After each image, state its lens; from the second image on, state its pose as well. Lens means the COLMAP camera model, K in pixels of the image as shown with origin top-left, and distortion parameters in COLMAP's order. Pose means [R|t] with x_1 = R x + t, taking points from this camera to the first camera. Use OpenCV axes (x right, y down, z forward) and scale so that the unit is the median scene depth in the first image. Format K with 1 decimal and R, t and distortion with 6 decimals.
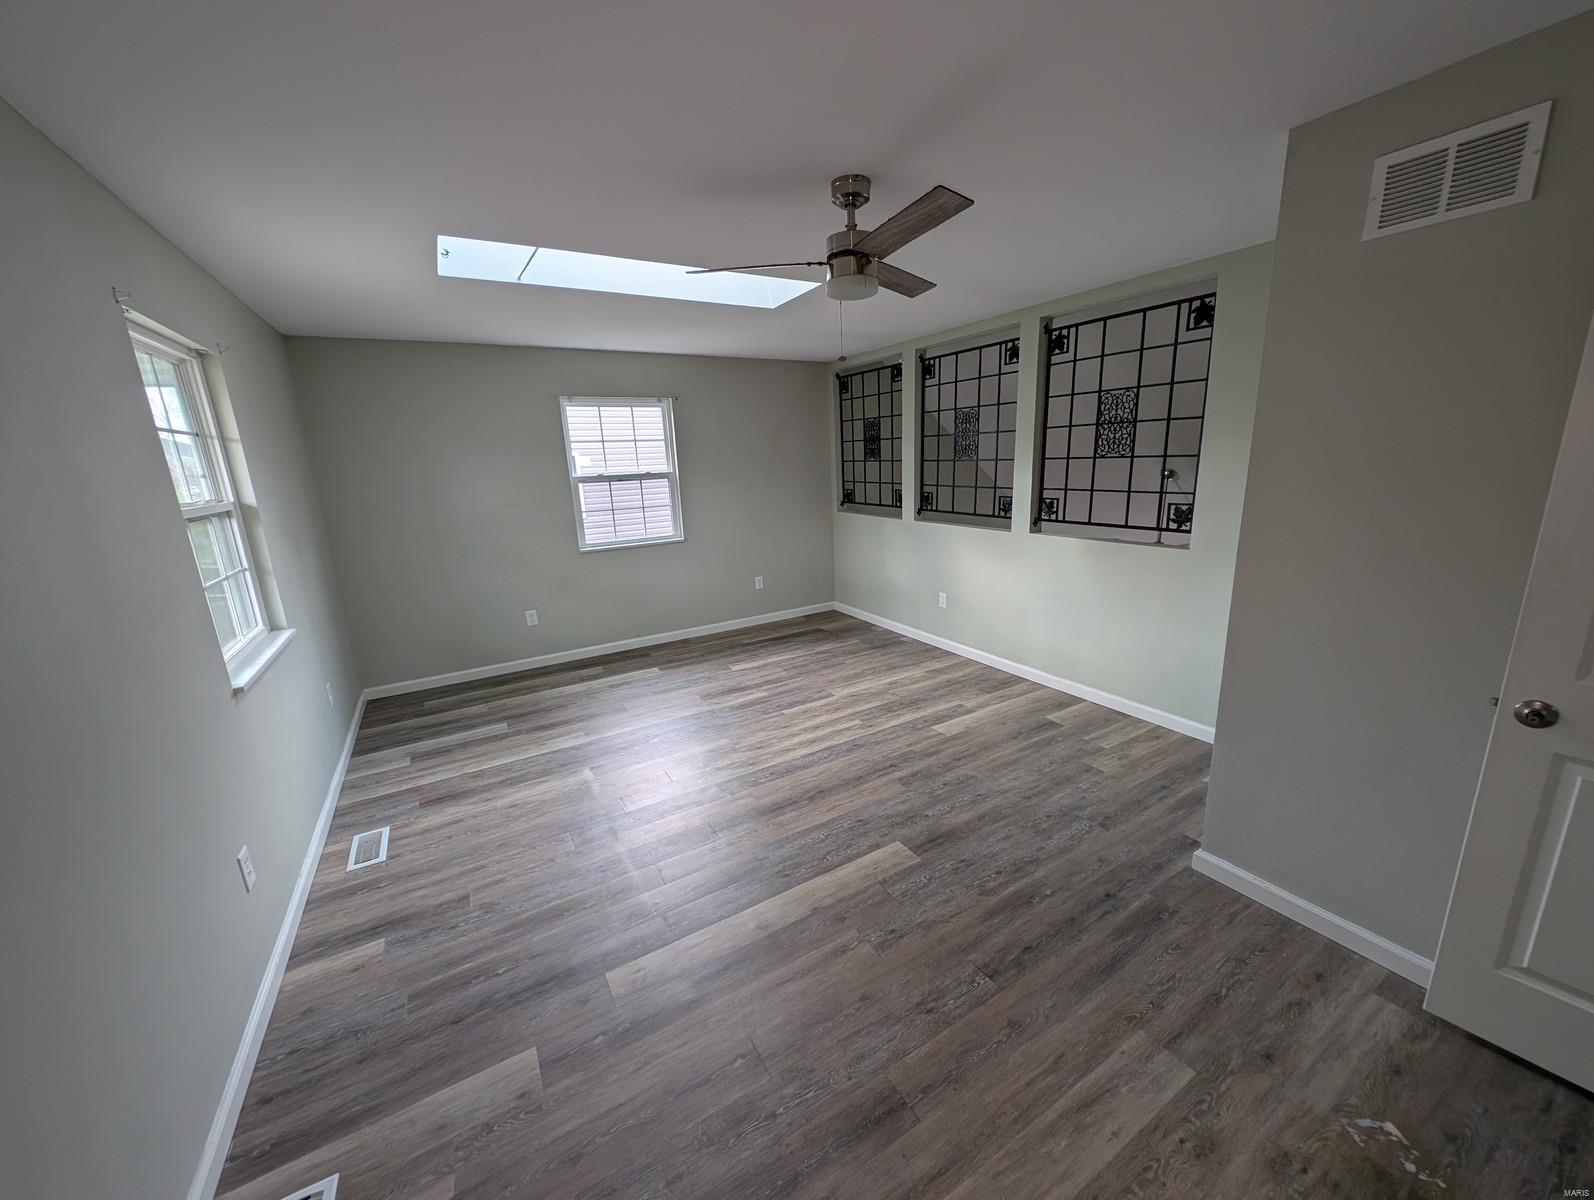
lens RADIAL K [[594.9, 0, 801.4], [0, 594.9, 597.6], [0, 0, 1]] dist [0.021990, -0.014574]
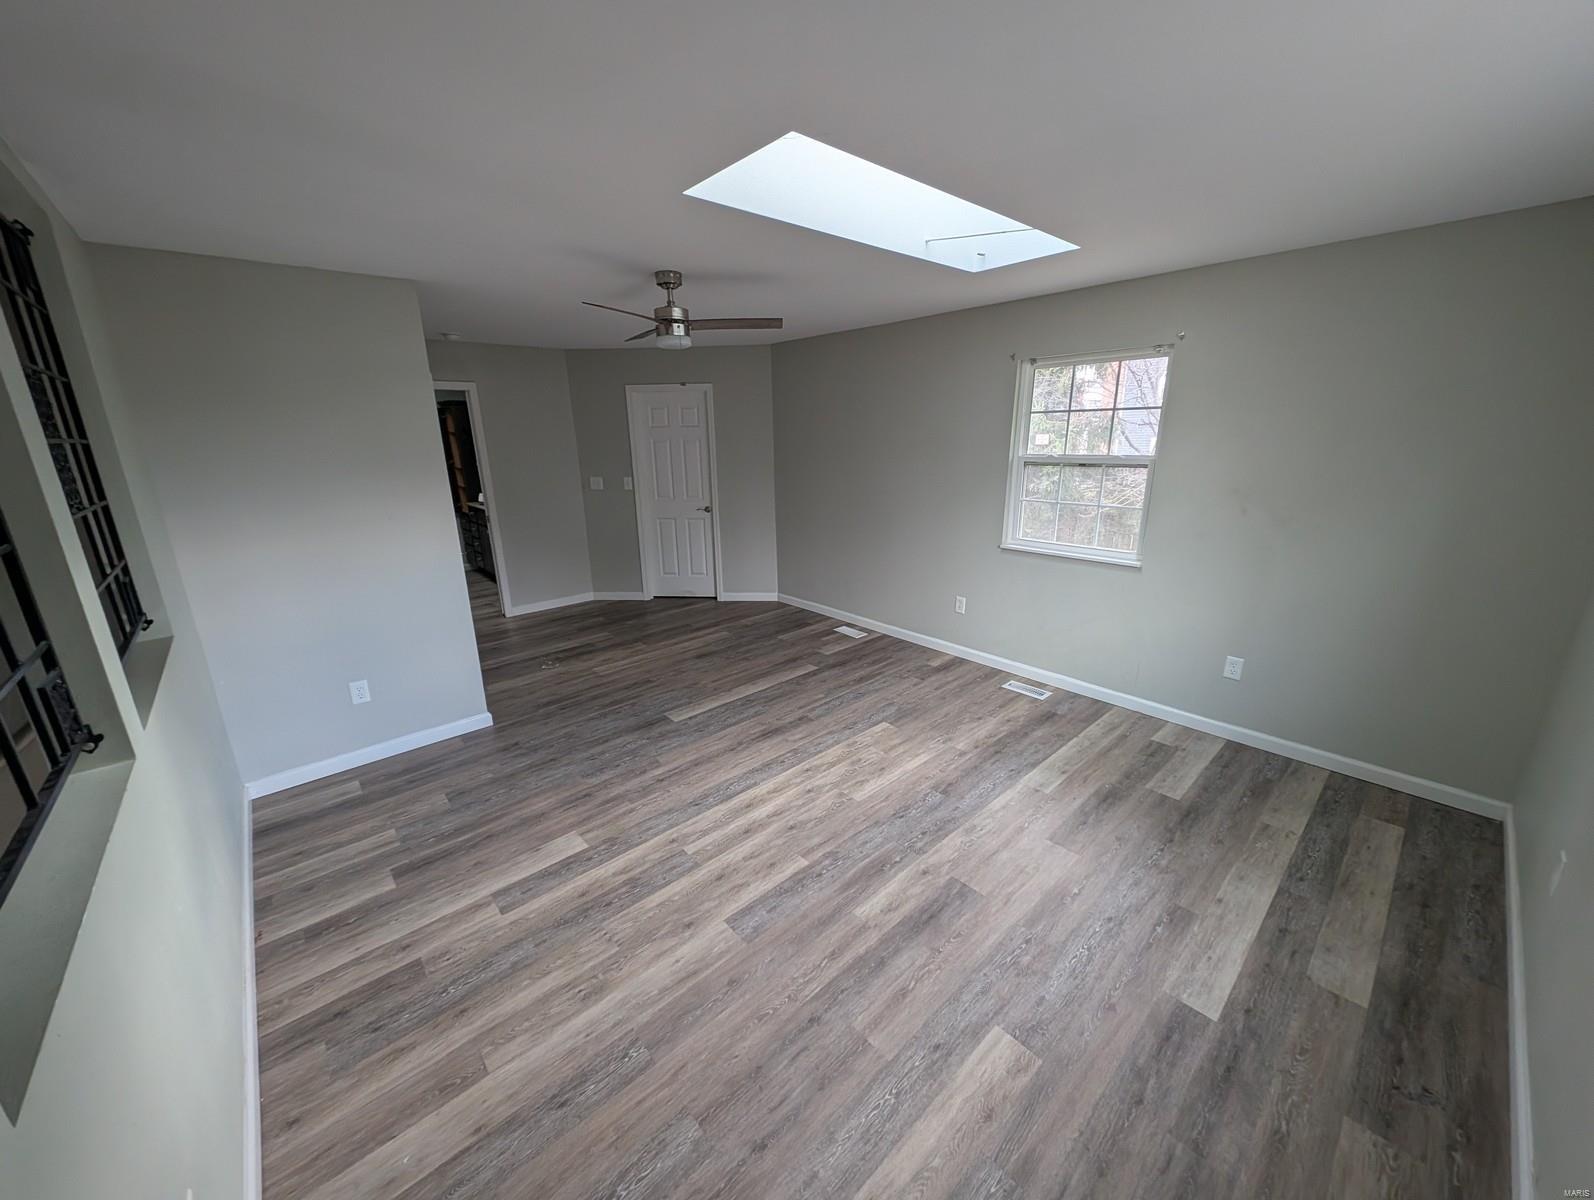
lens RADIAL K [[594.9, 0, 801.4], [0, 594.9, 597.6], [0, 0, 1]] dist [0.021990, -0.014574]
pose [[-0.978611, 0.107201, -0.175581, 0.056967], [0.008038, 0.872769, 0.488066, -0.371573], [0.205562, 0.476216, -0.854964, 1.439750]]
